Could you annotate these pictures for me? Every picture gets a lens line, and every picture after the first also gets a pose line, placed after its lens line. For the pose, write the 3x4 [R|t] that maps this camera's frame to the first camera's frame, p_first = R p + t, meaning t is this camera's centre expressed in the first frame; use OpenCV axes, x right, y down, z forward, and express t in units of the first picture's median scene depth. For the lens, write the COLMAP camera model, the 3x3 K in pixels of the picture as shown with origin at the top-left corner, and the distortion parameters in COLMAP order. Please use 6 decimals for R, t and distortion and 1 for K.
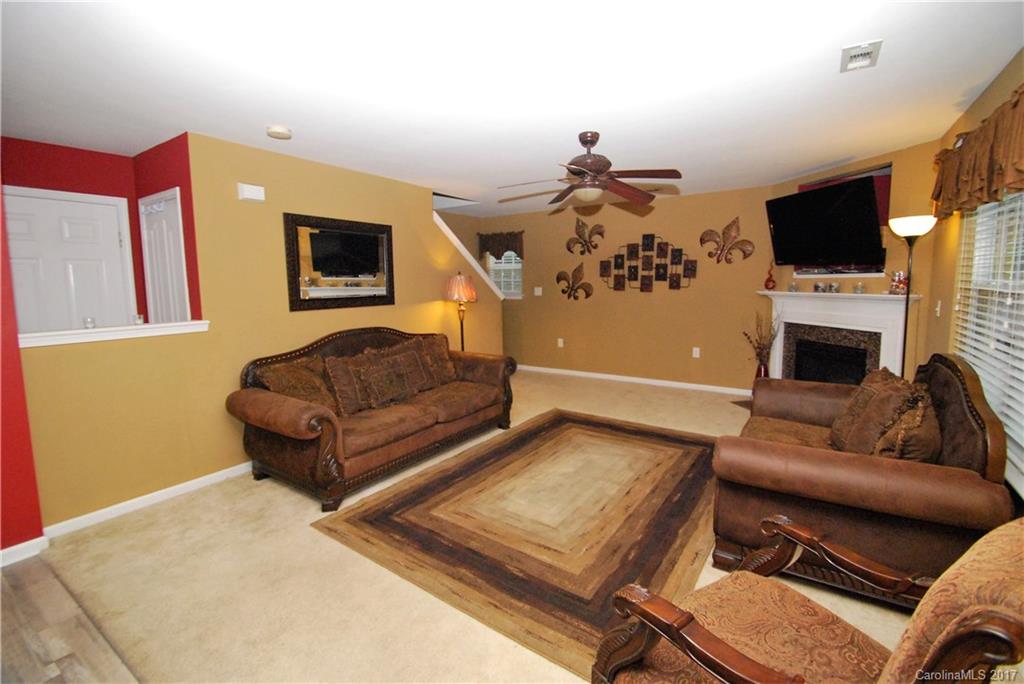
lens RADIAL K [[453.1, 0, 516.8], [0, 453.1, 325.4], [0, 0, 1]] dist [0.000130, -0.001512]
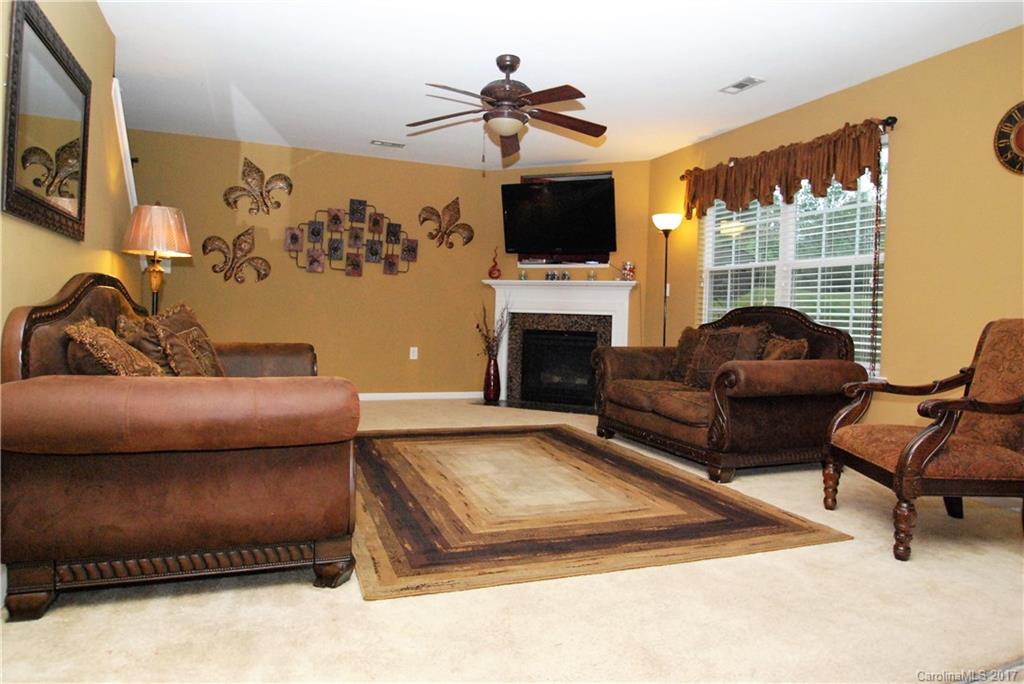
lens RADIAL K [[644.7, 0, 510.7], [0, 644.7, 332.4], [0, 0, 1]] dist [-0.025530, 0.003407]
pose [[0.556391, 0.012149, 0.830832, -0.555778], [0.044739, 0.998005, -0.044554, 0.096887], [-0.829716, 0.061960, 0.554737, 0.243430]]
